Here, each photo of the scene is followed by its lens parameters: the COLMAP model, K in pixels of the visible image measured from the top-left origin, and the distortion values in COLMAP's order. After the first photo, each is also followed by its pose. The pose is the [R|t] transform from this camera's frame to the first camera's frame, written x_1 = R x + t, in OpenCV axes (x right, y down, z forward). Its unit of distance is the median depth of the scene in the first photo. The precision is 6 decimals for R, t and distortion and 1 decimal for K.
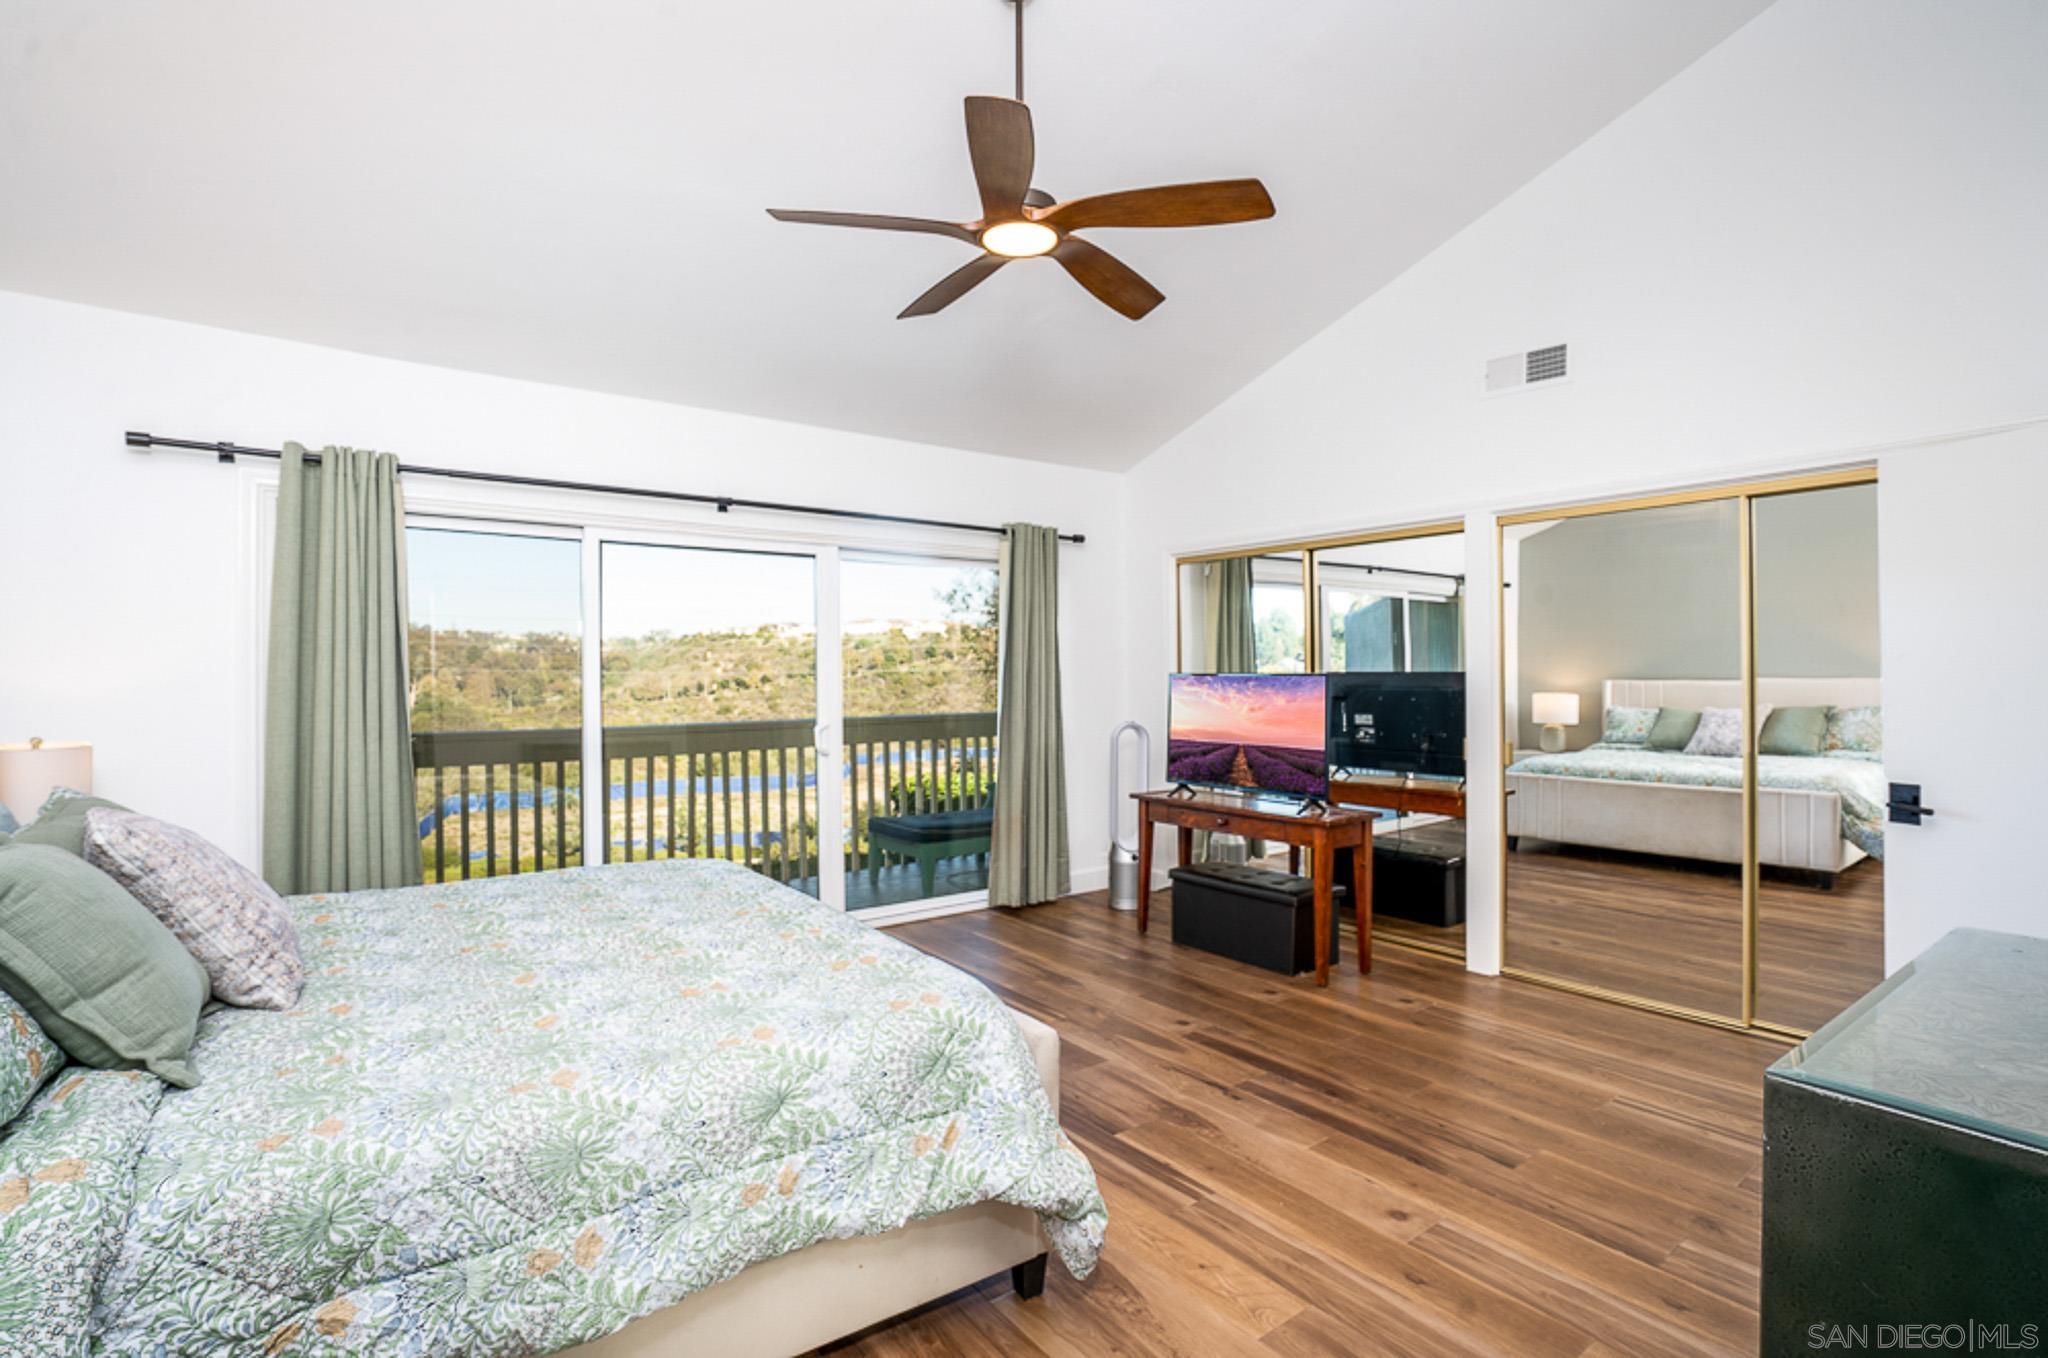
lens RADIAL K [[944.0, 0, 989.9], [0, 944.0, 680.8], [0, 0, 1]] dist [-0.052754, 0.033457]
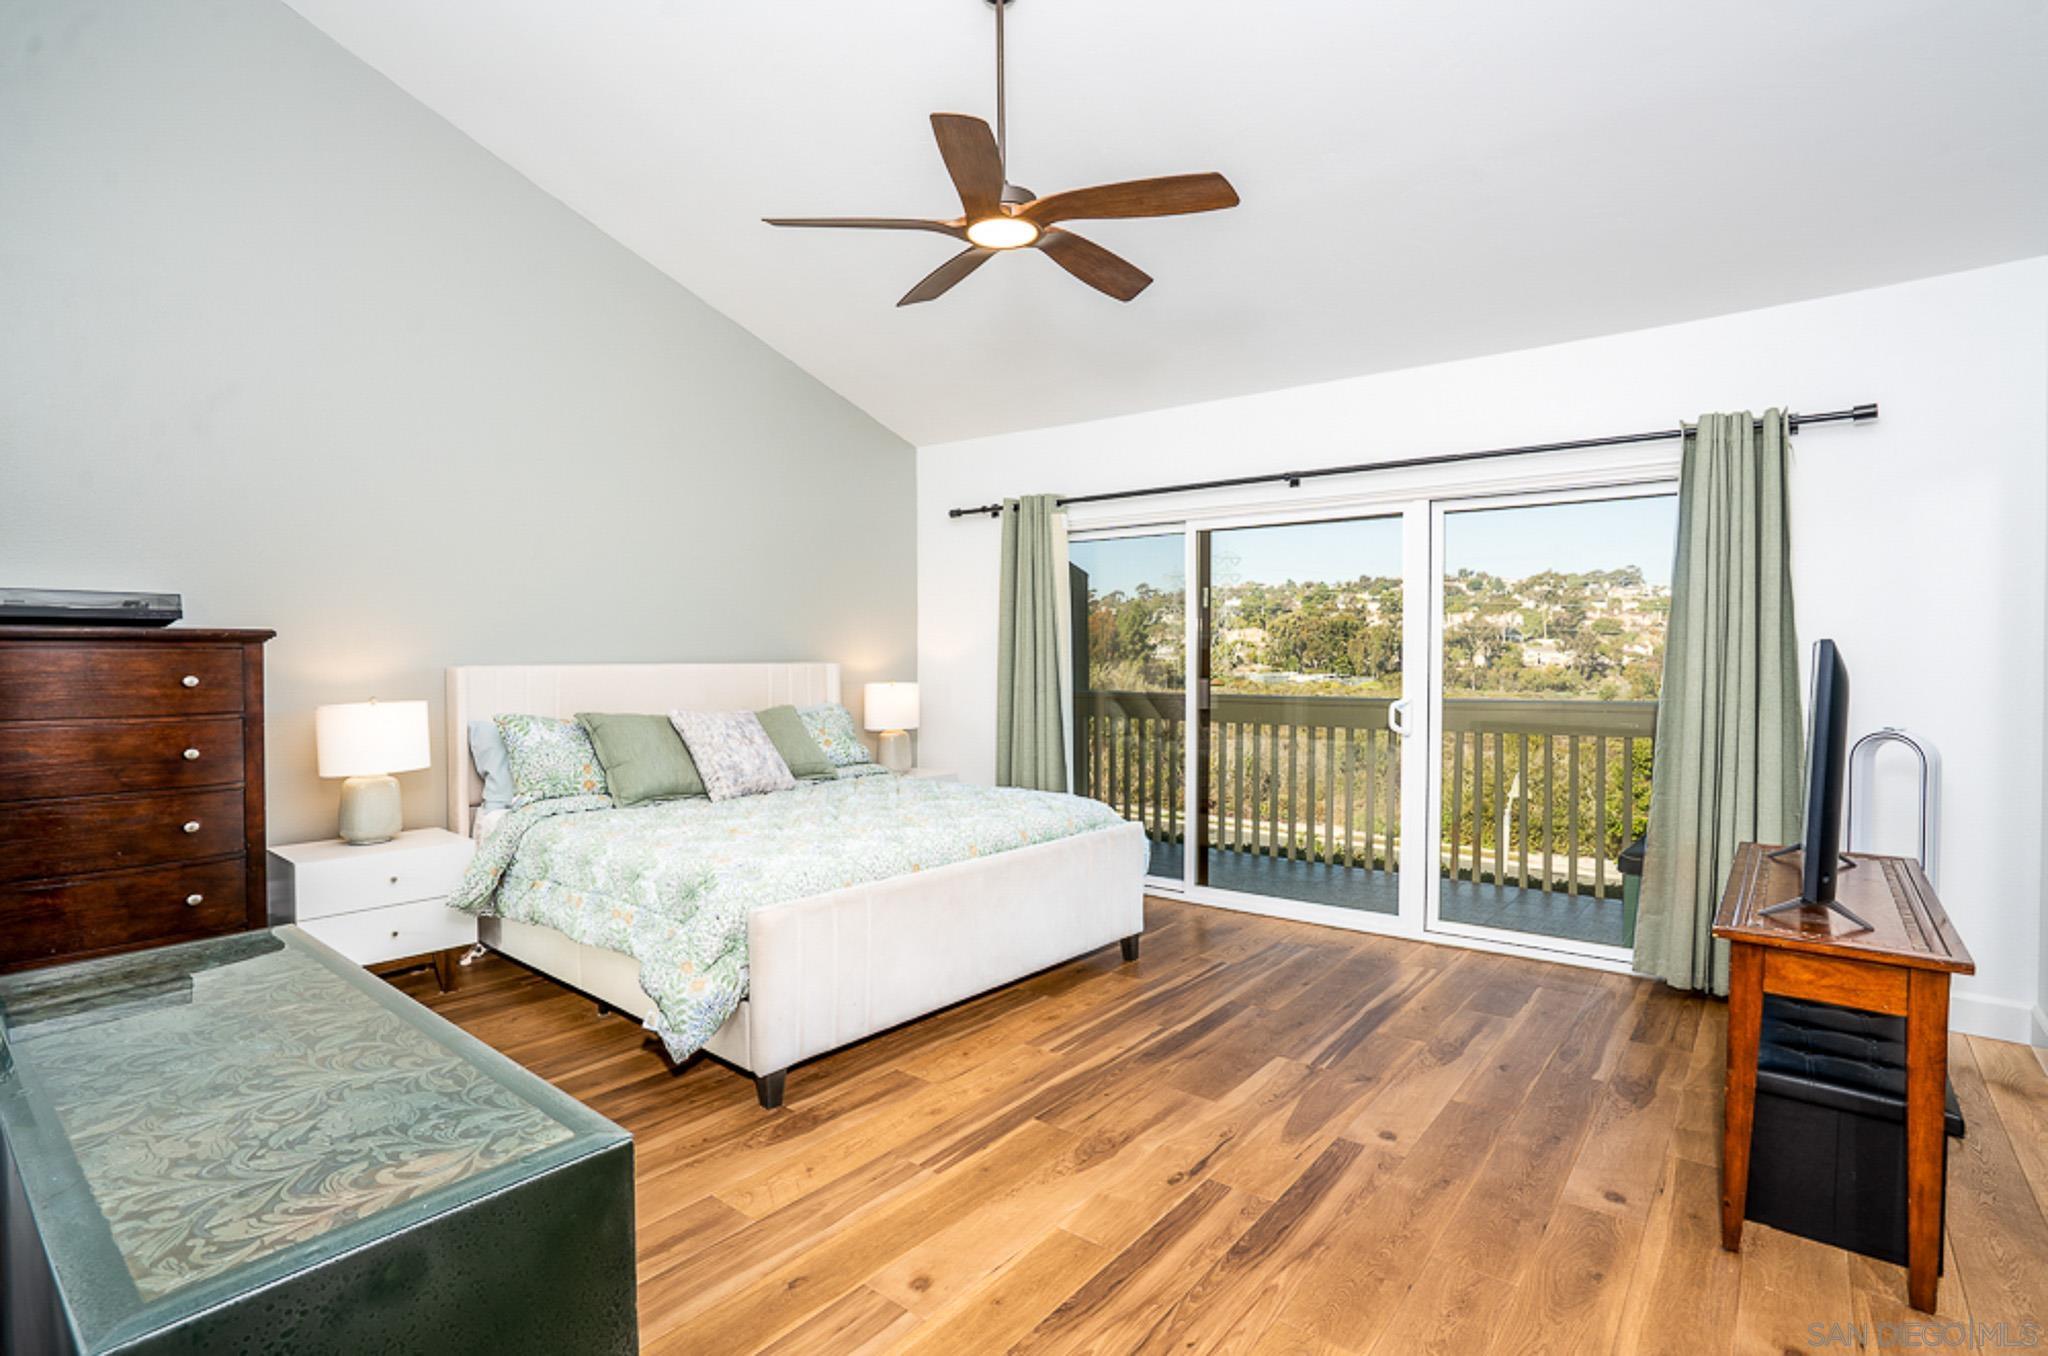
lens RADIAL K [[977.9, 0, 1044.3], [0, 977.9, 684.9], [0, 0, 1]] dist [-0.038030, 0.000306]
pose [[0.299033, 0.035284, -0.953590, 1.084497], [-0.007816, 0.999373, 0.034527, 0.001247], [0.954211, -0.002871, 0.299121, 0.711318]]
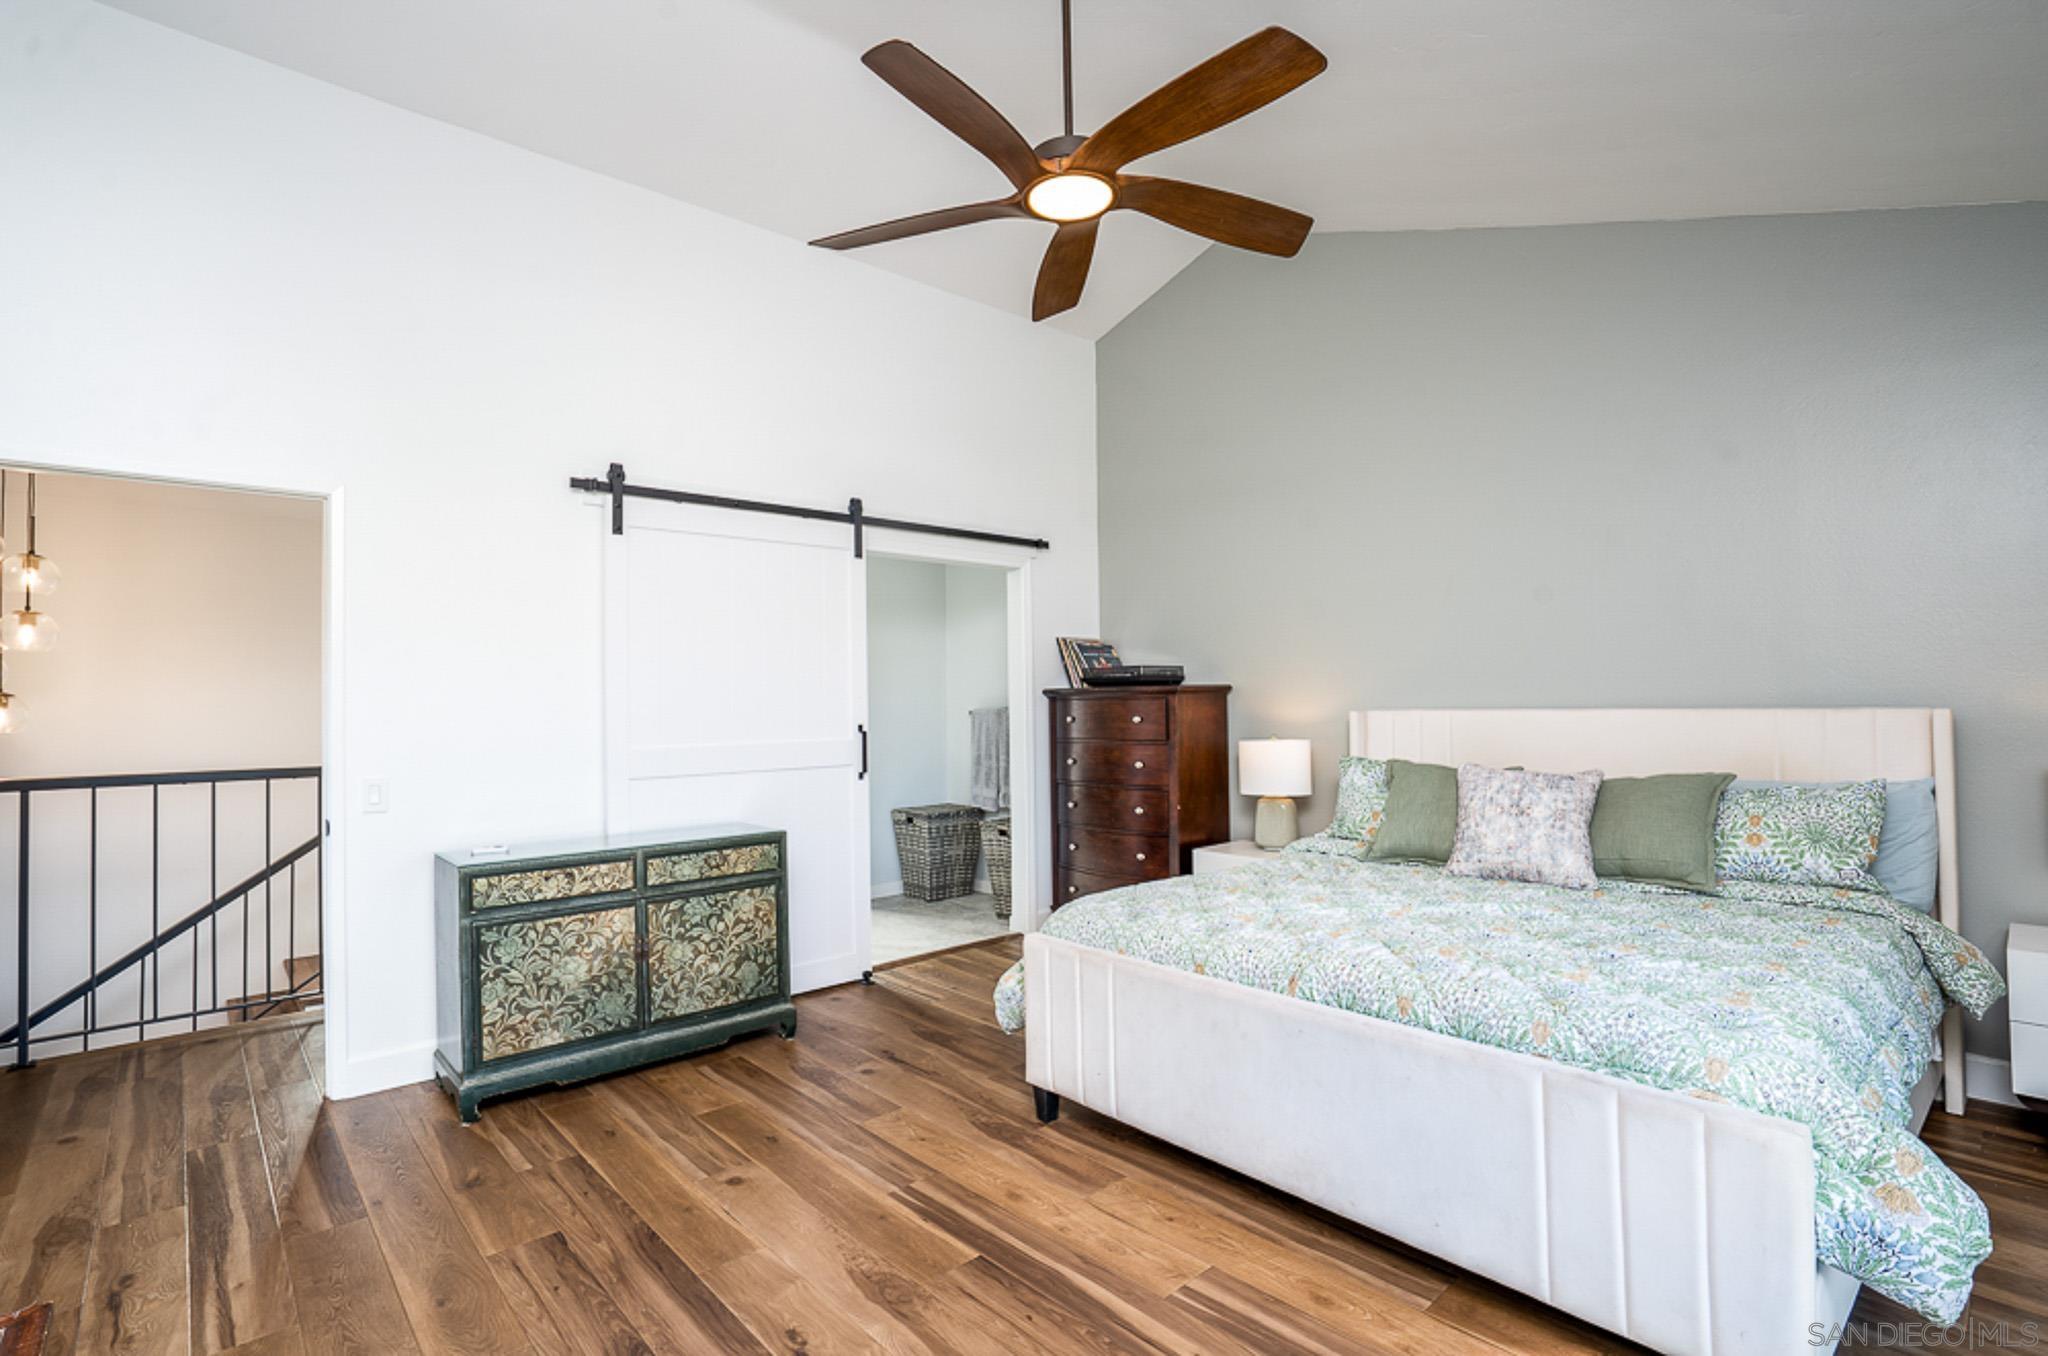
lens RADIAL K [[962.0, 0, 1008.7], [0, 962.0, 680.6], [0, 0, 1]] dist [-0.057382, 0.020880]
pose [[-0.992115, 0.017004, -0.124175, 0.203407], [0.019403, 0.999647, -0.018137, -0.004283], [0.123823, -0.020403, -0.992095, 1.843584]]
